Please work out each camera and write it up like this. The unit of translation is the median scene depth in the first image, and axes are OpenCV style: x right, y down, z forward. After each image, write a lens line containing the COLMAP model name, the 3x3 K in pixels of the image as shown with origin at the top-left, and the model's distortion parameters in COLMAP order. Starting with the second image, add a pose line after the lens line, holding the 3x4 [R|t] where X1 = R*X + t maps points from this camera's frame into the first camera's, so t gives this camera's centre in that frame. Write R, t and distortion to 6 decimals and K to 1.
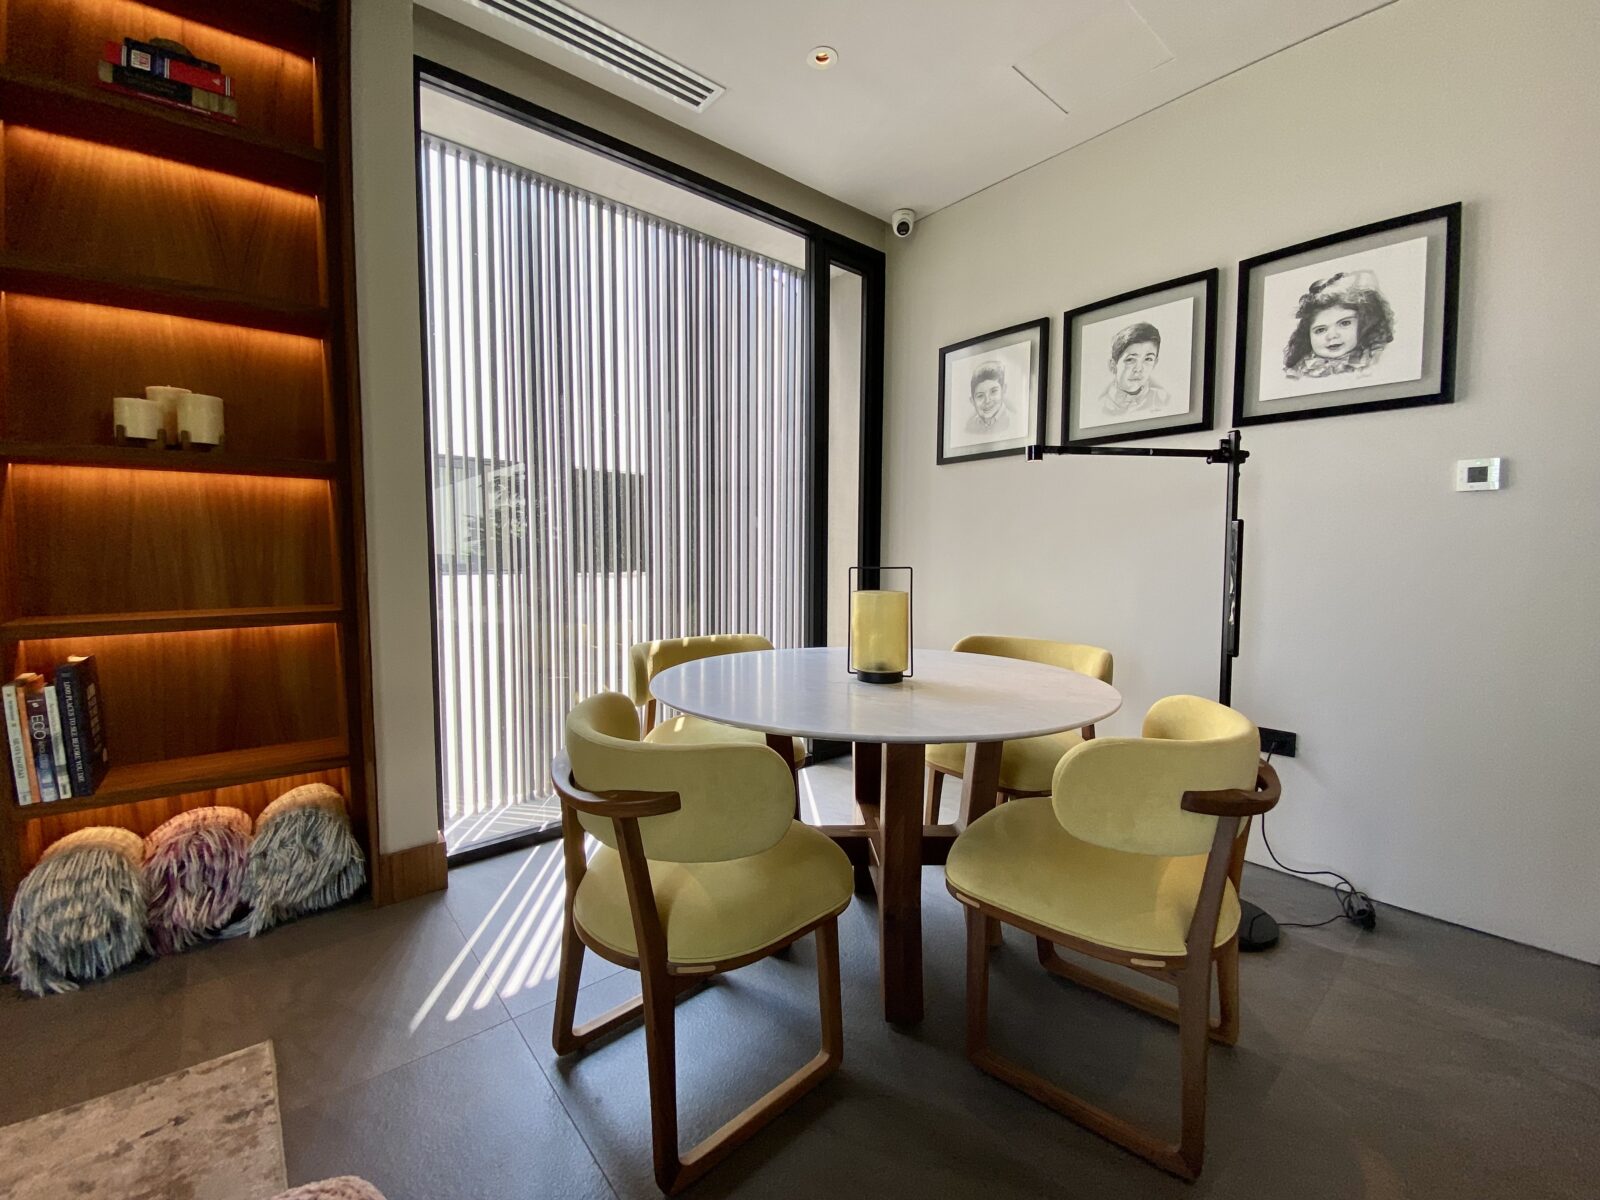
lens RADIAL K [[663.4, 0, 808.9], [0, 663.4, 604.6], [0, 0, 1]] dist [-0.002817, -0.009152]
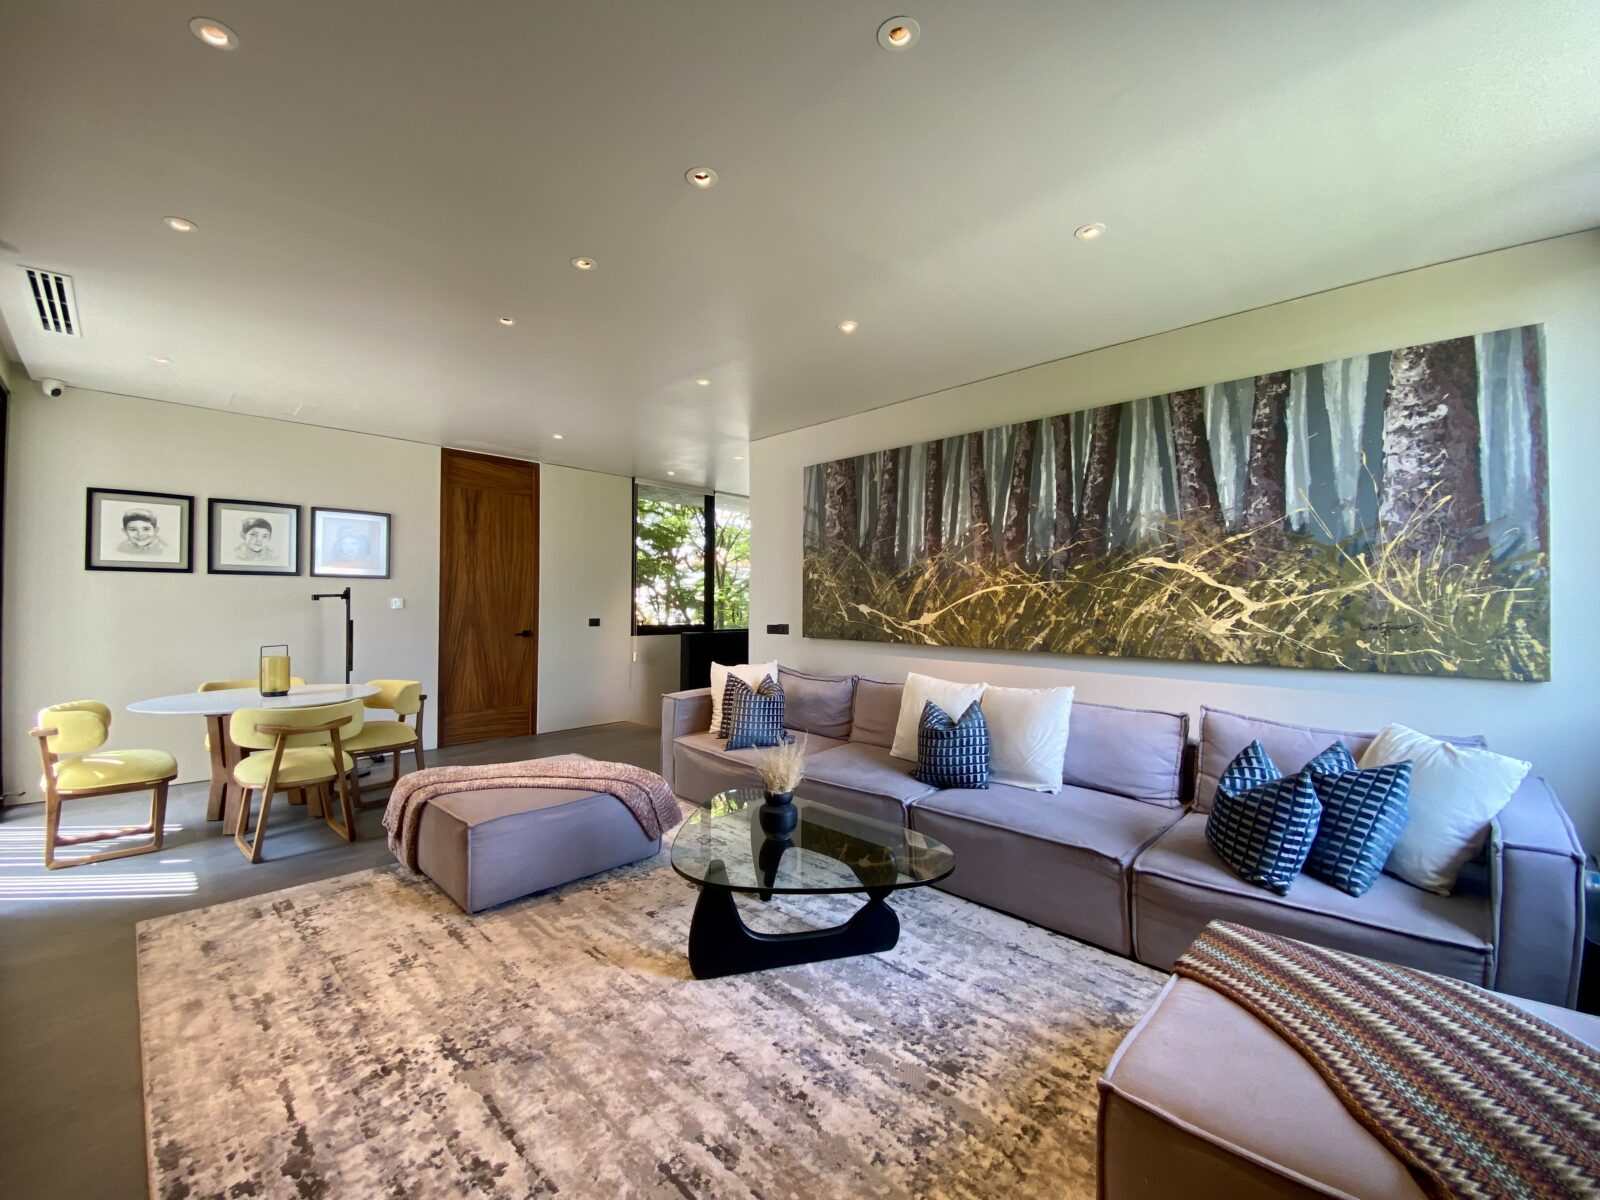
lens RADIAL K [[663.4, 0, 801.8], [0, 663.4, 595.8], [0, 0, 1]] dist [-0.002817, -0.009152]
pose [[-0.105100, 0.013203, 0.994374, -1.843370], [0.069610, 0.997557, -0.005888, -0.067955], [-0.992022, 0.068600, -0.105762, -0.455208]]
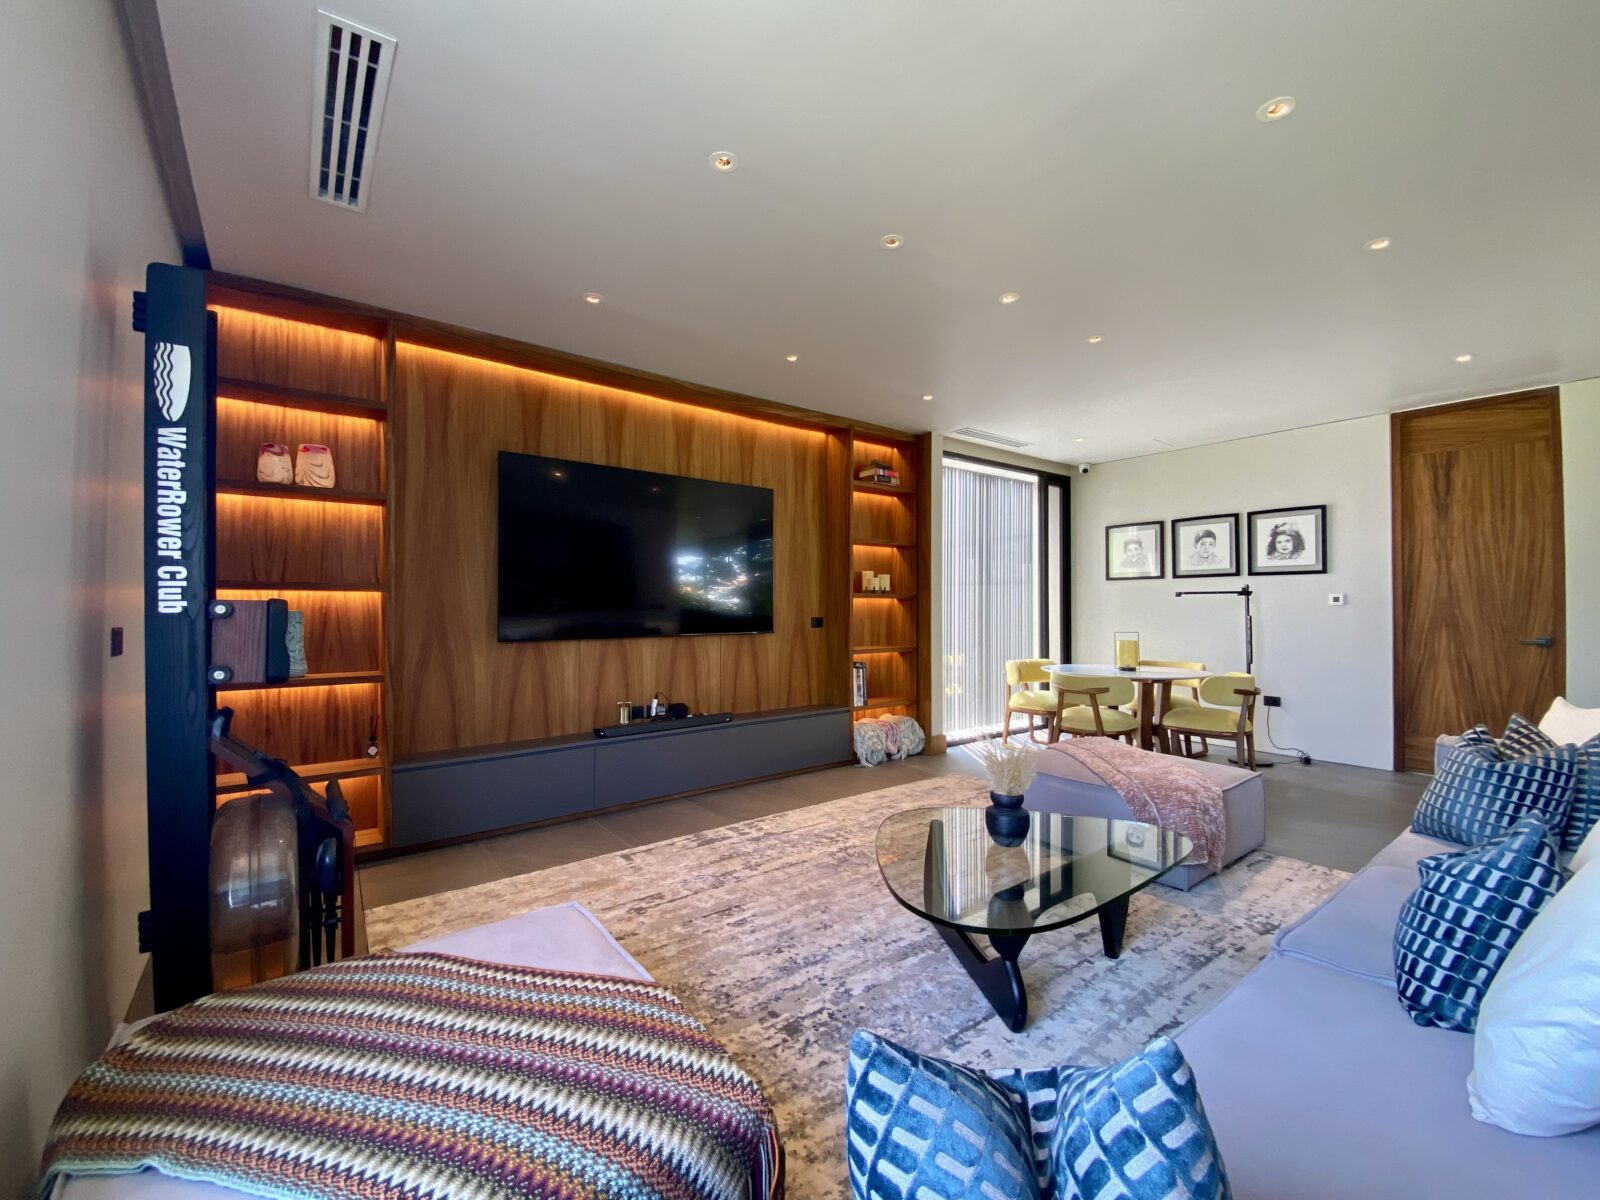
lens RADIAL K [[663.4, 0, 792.0], [0, 663.4, 597.1], [0, 0, 1]] dist [-0.002817, -0.009152]
pose [[0.997807, -0.001816, -0.066159, -0.942258], [-0.004149, 0.995941, -0.089913, 0.049495], [0.066054, 0.089991, 0.993750, -1.639792]]
